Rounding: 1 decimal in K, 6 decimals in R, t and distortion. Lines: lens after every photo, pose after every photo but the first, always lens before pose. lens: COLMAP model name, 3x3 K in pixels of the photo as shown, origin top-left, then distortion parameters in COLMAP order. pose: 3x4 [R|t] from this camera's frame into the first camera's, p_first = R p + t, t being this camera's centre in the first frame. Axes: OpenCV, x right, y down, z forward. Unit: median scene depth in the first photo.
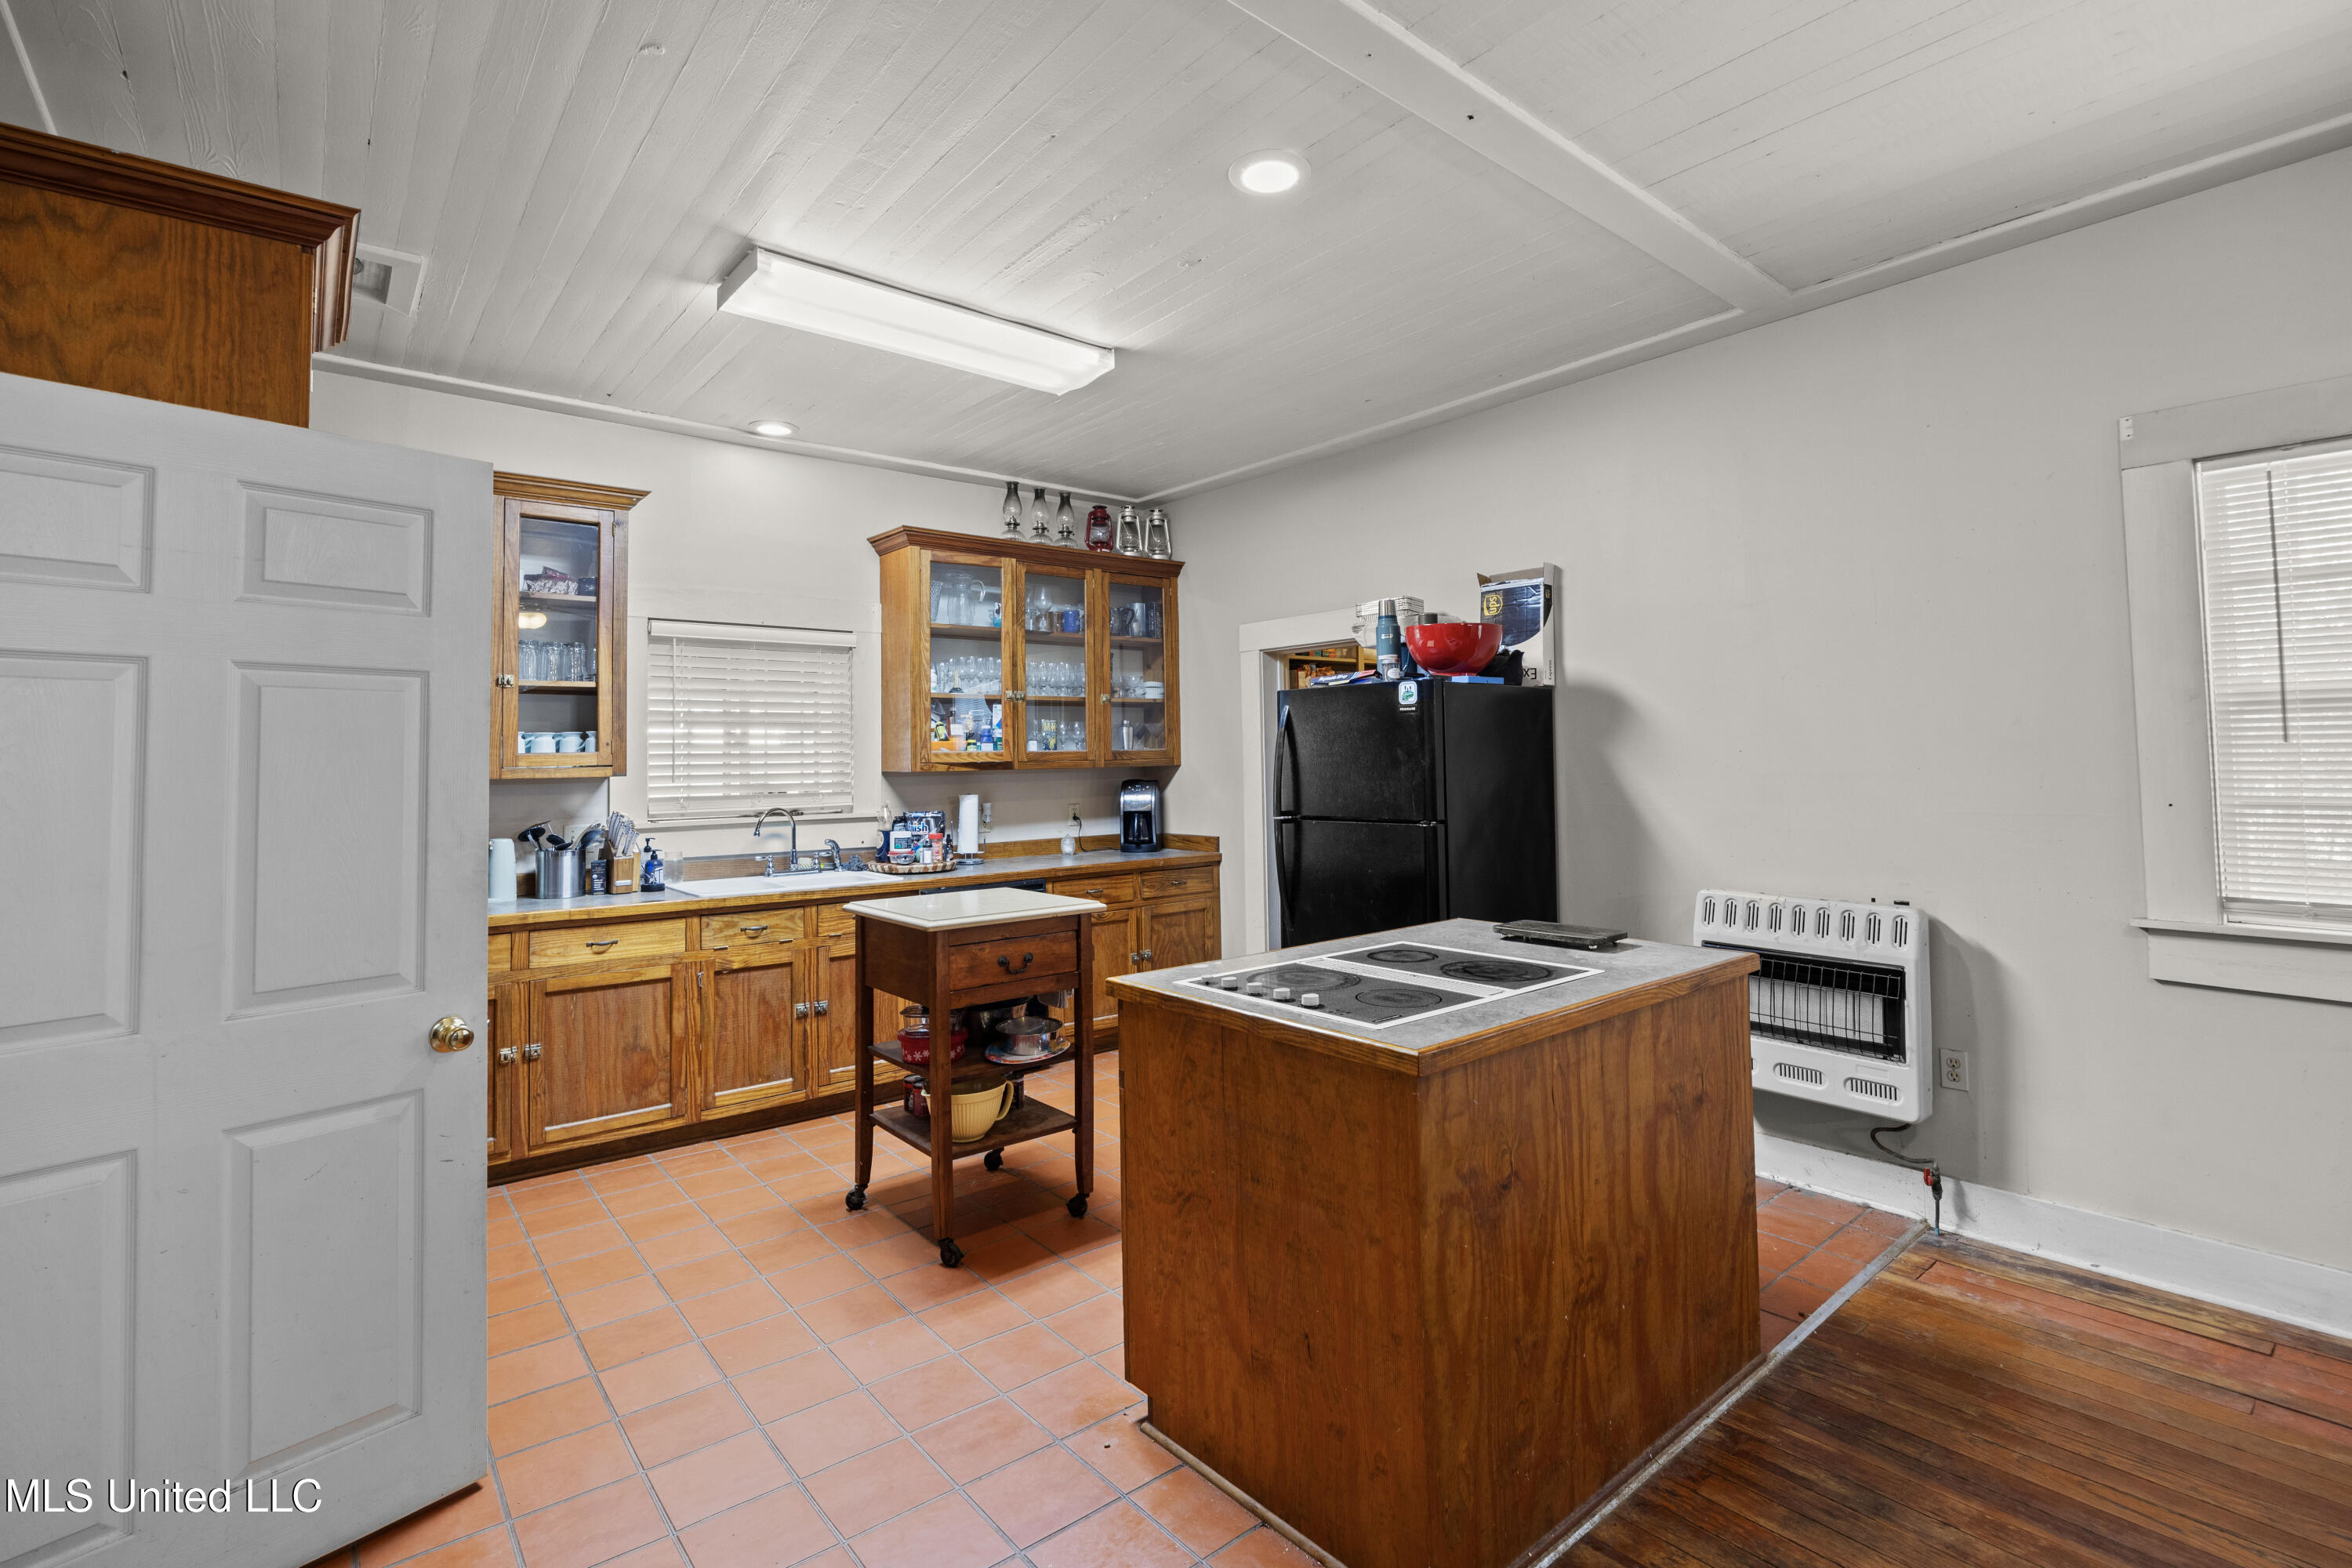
lens RADIAL K [[1085.1, 0, 1185.8], [0, 1085.1, 713.7], [0, 0, 1]] dist [-0.015219, 0.000979]
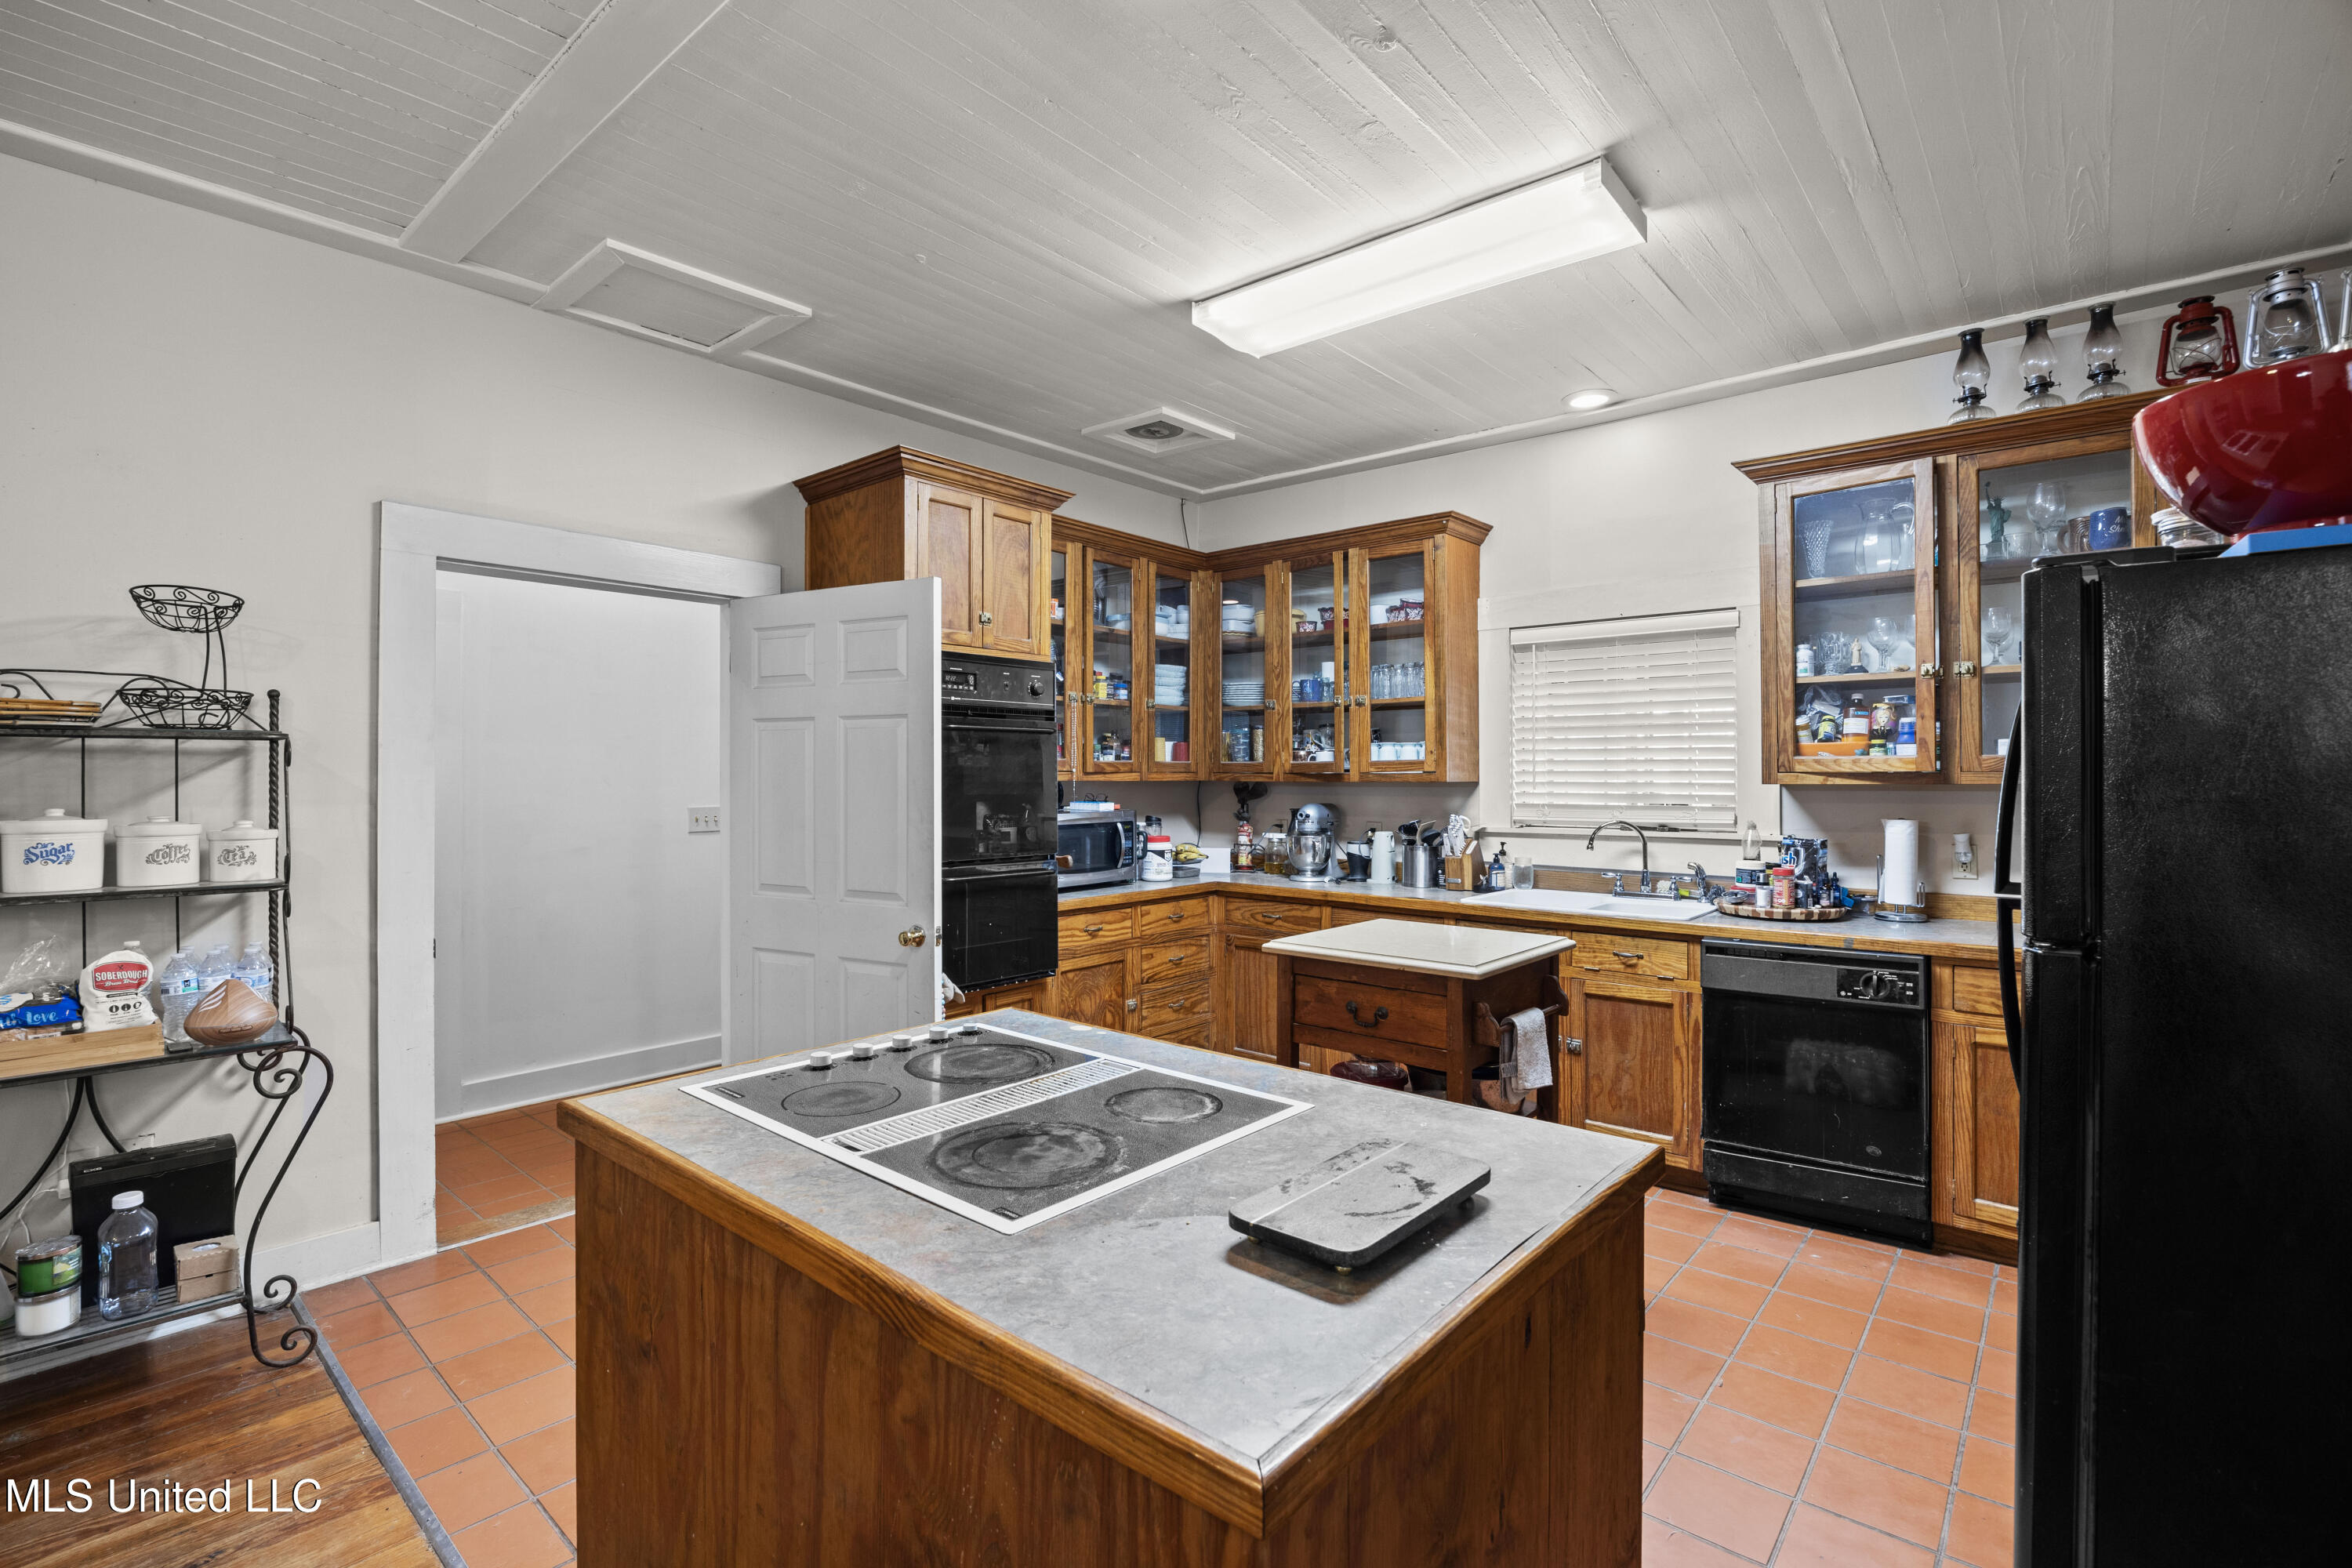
lens RADIAL K [[1062.5, 0, 1187.4], [0, 1062.5, 772.7], [0, 0, 1]] dist [-0.012282, 0.000186]
pose [[0.168276, 0.012147, -0.985665, 0.706795], [0.040064, 0.999014, 0.019151, 0.026354], [0.984925, -0.042712, 0.167624, 0.832768]]
